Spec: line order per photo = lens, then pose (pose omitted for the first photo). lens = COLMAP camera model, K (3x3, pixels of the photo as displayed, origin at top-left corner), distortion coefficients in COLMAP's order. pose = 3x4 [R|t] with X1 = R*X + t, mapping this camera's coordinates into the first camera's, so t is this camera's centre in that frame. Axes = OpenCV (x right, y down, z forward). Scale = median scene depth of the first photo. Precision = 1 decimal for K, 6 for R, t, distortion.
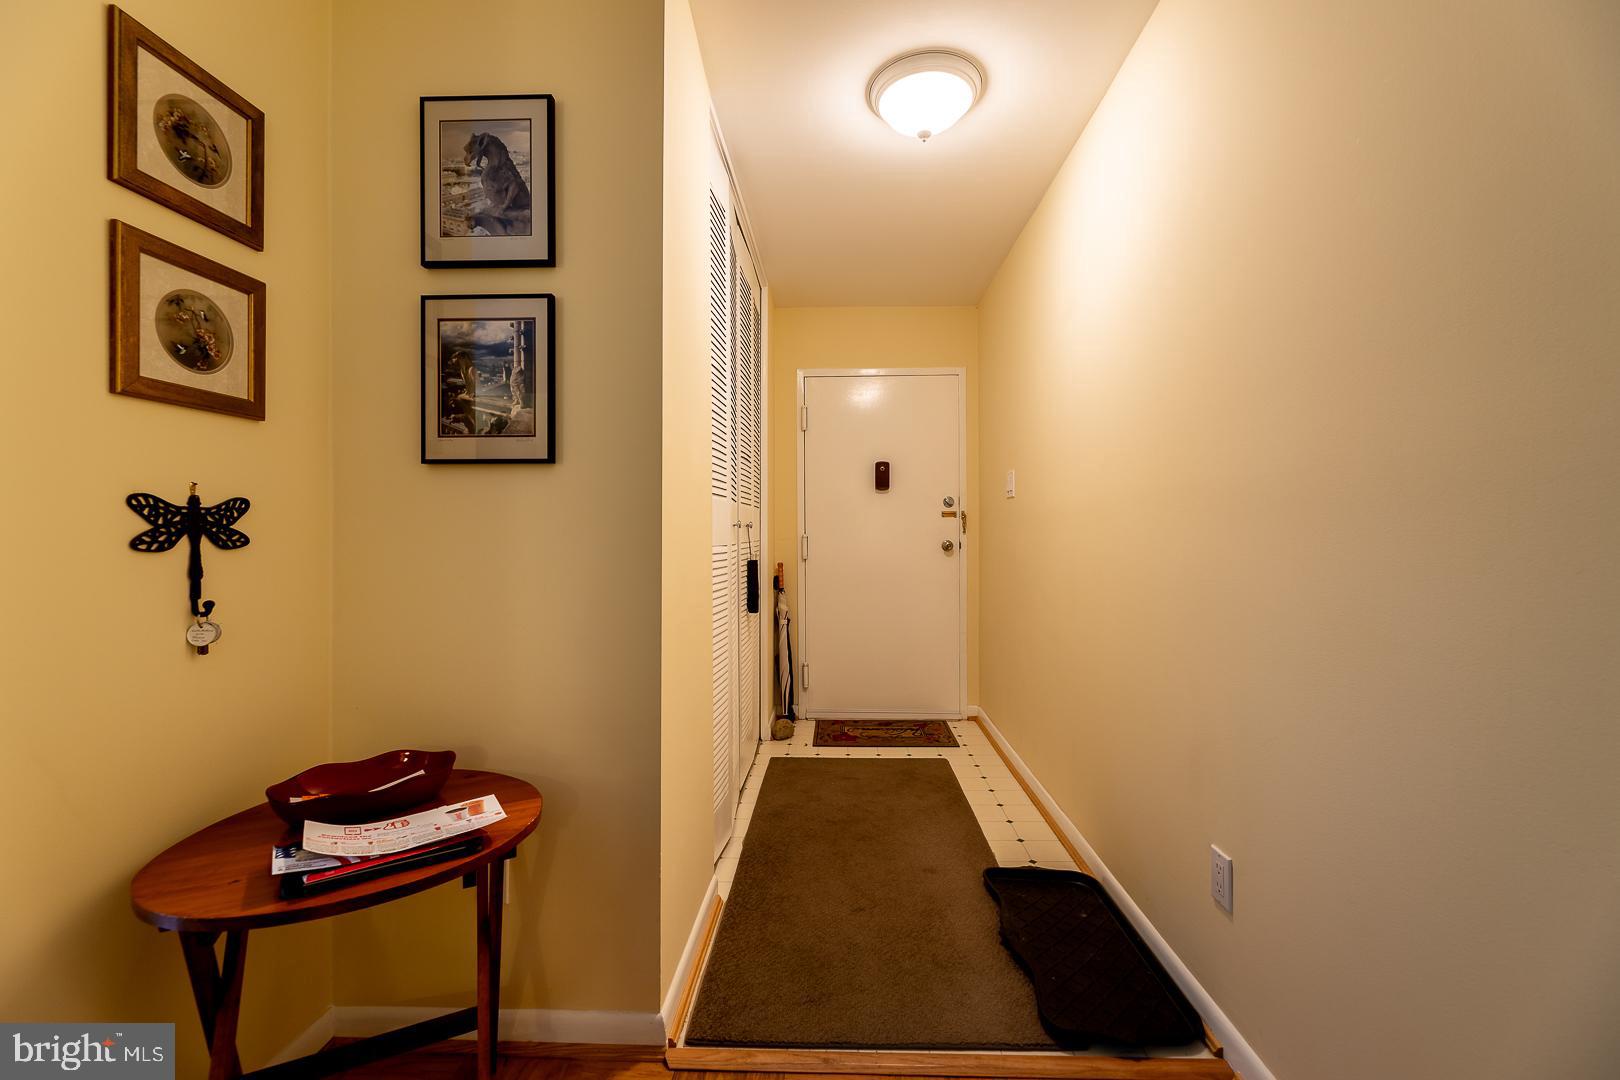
lens RADIAL K [[652.7, 0, 816.8], [0, 652.7, 536.1], [0, 0, 1]] dist [-0.005885, -0.000352]
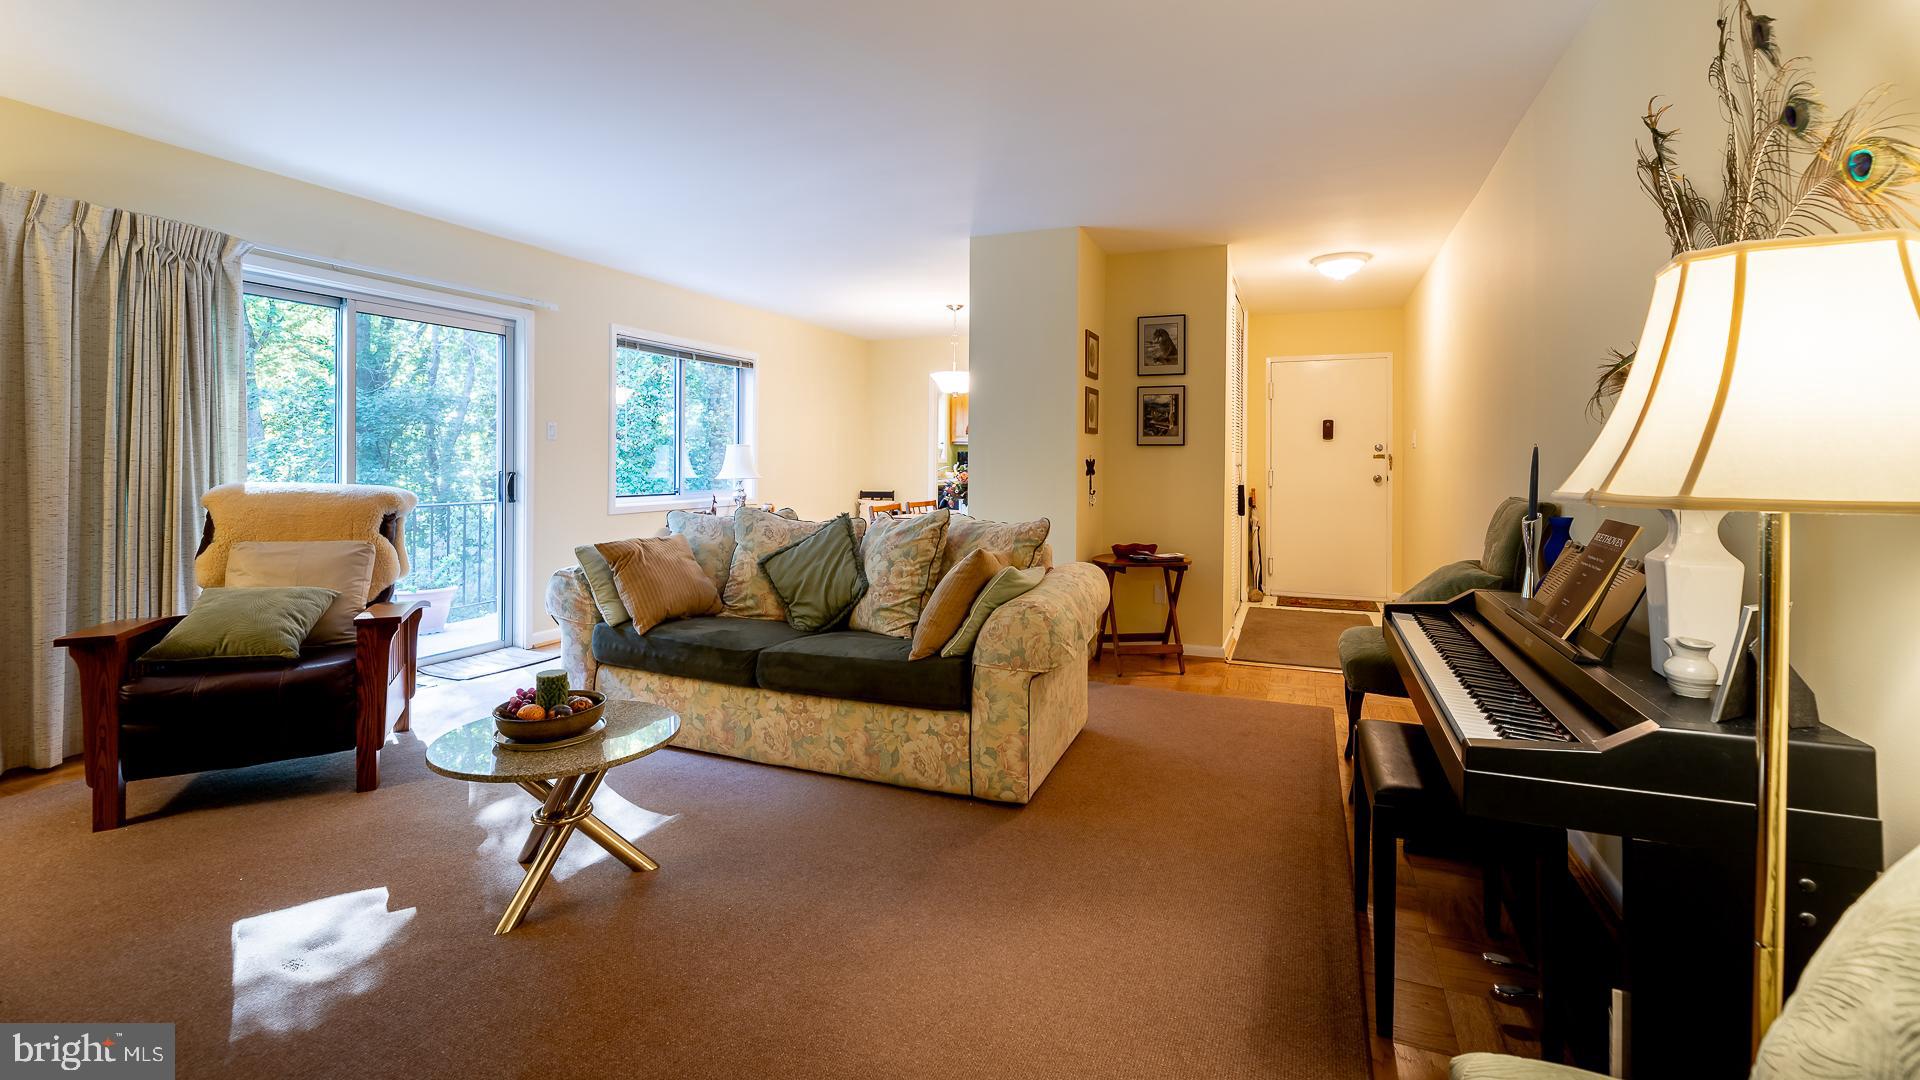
lens RADIAL K [[796.1, 0, 987.8], [0, 796.1, 461.0], [0, 0, 1]] dist [0.001378, 0.000216]
pose [[0.943661, 0.006322, -0.330853, -0.033978], [-0.008331, 0.999954, -0.004654, -0.010940], [0.330808, 0.007148, 0.943671, -1.174685]]
